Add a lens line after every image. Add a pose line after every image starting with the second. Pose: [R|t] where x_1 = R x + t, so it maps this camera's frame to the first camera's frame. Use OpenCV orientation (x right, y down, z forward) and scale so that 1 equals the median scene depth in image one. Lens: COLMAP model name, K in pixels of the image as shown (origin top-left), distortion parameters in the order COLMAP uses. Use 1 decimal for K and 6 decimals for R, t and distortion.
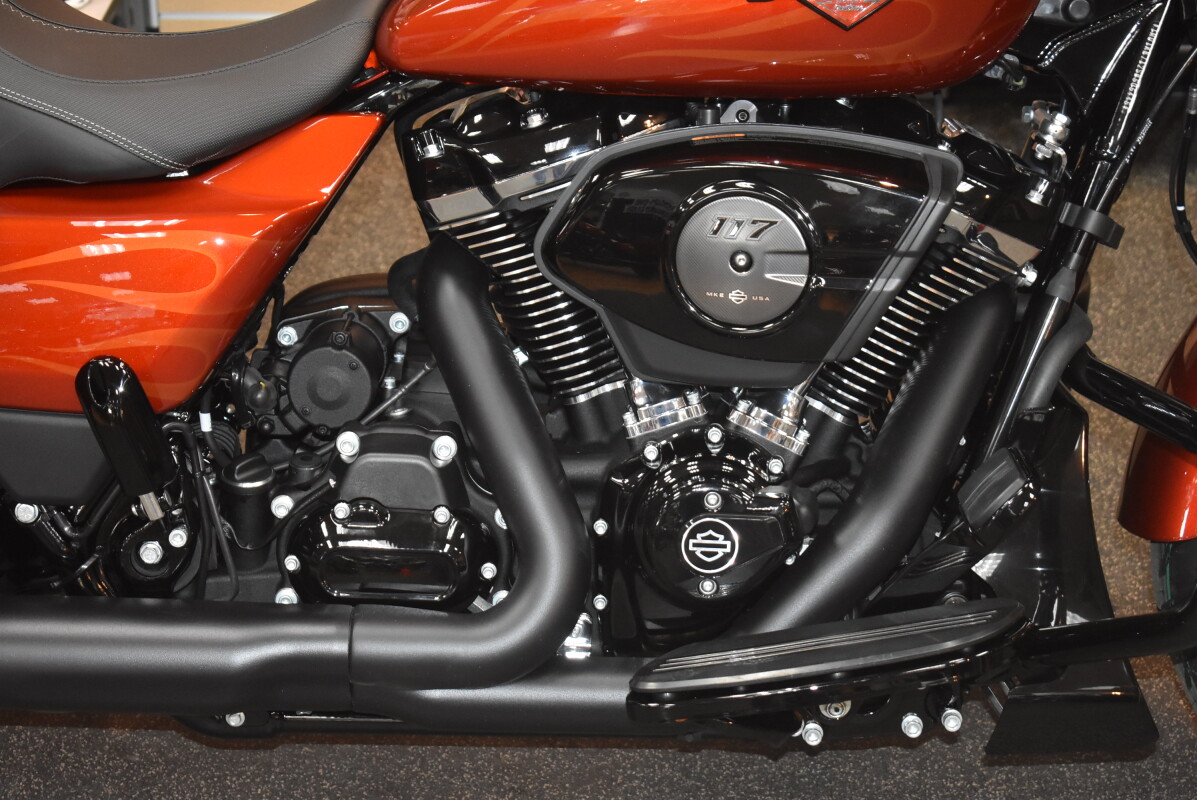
lens RADIAL K [[2751.3, 0, 595.5], [0, 2751.3, 402.7], [0, 0, 1]] dist [0.029067, 0.000000]
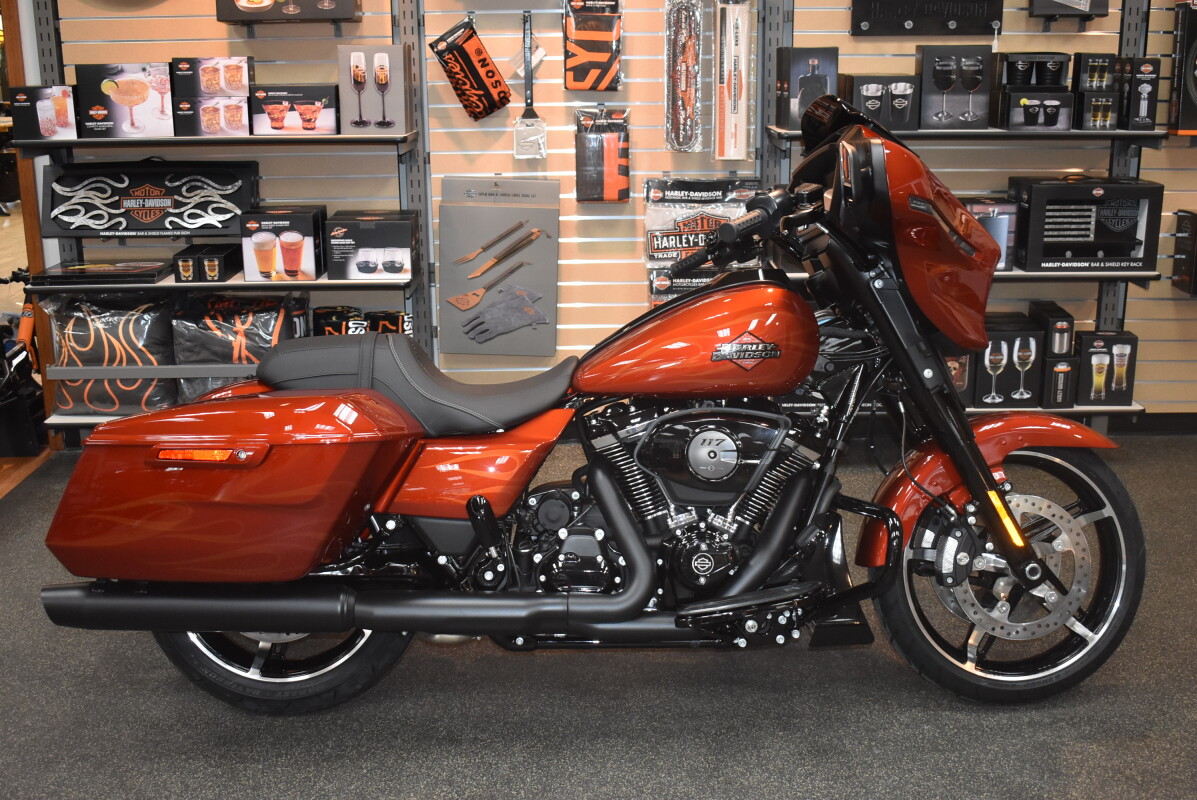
lens RADIAL K [[1353.0, 0, 589.1], [0, 1353.0, 399.3], [0, 0, 1]] dist [-0.065574, 0.000000]
pose [[0.999838, -0.017355, 0.004717, -0.069248], [0.017930, 0.982399, -0.185934, 0.131613], [-0.001407, 0.185988, 0.982551, -0.300925]]
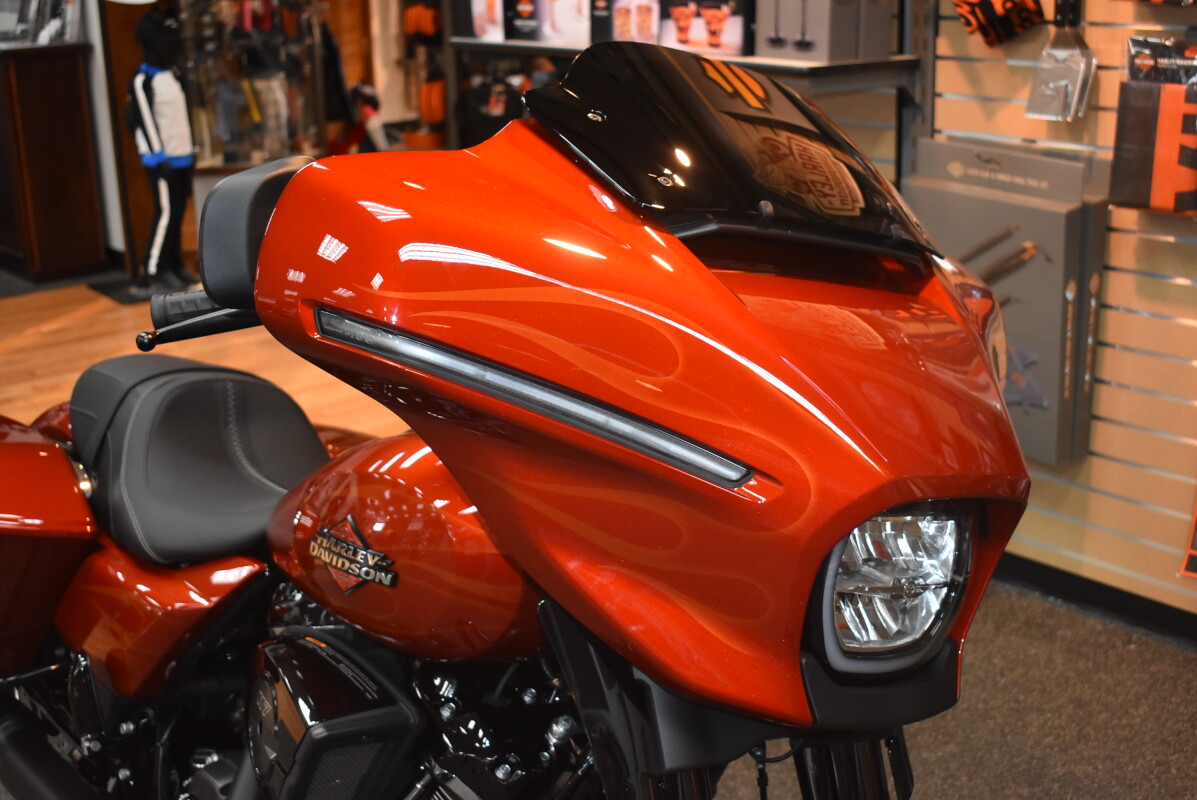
lens RADIAL K [[1632.1, 0, 601.1], [0, 1632.1, 403.1], [0, 0, 1]] dist [-0.045330, 0.000000]
pose [[0.631212, 0.199433, -0.749532, 0.710391], [-0.312262, 0.949941, -0.010212, -0.240240], [0.709975, 0.240496, 0.661889, 0.496425]]
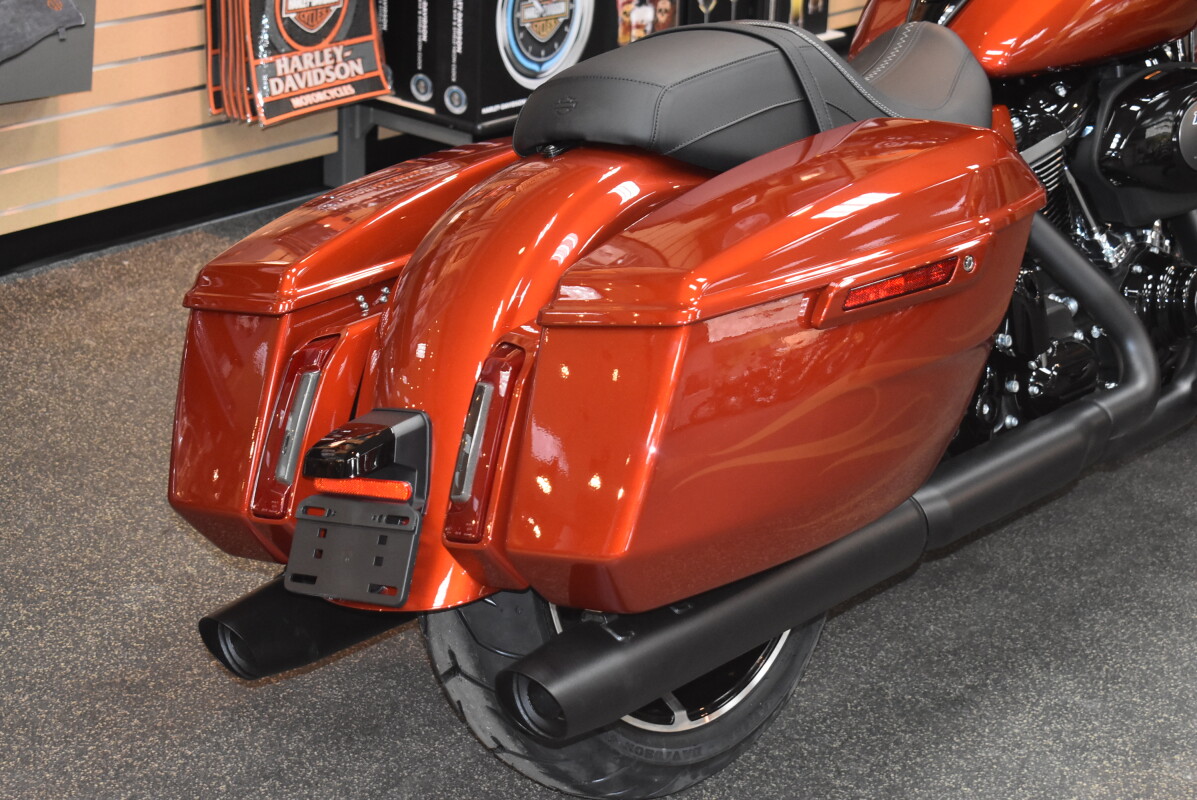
lens RADIAL K [[2343.6, 0, 602.1], [0, 2343.6, 399.6], [0, 0, 1]] dist [0.022181, 0.000000]
pose [[0.639532, -0.260925, 0.723130, -1.255057], [0.302007, 0.950288, 0.075797, -0.114707], [-0.706959, 0.169916, 0.686540, 0.248223]]
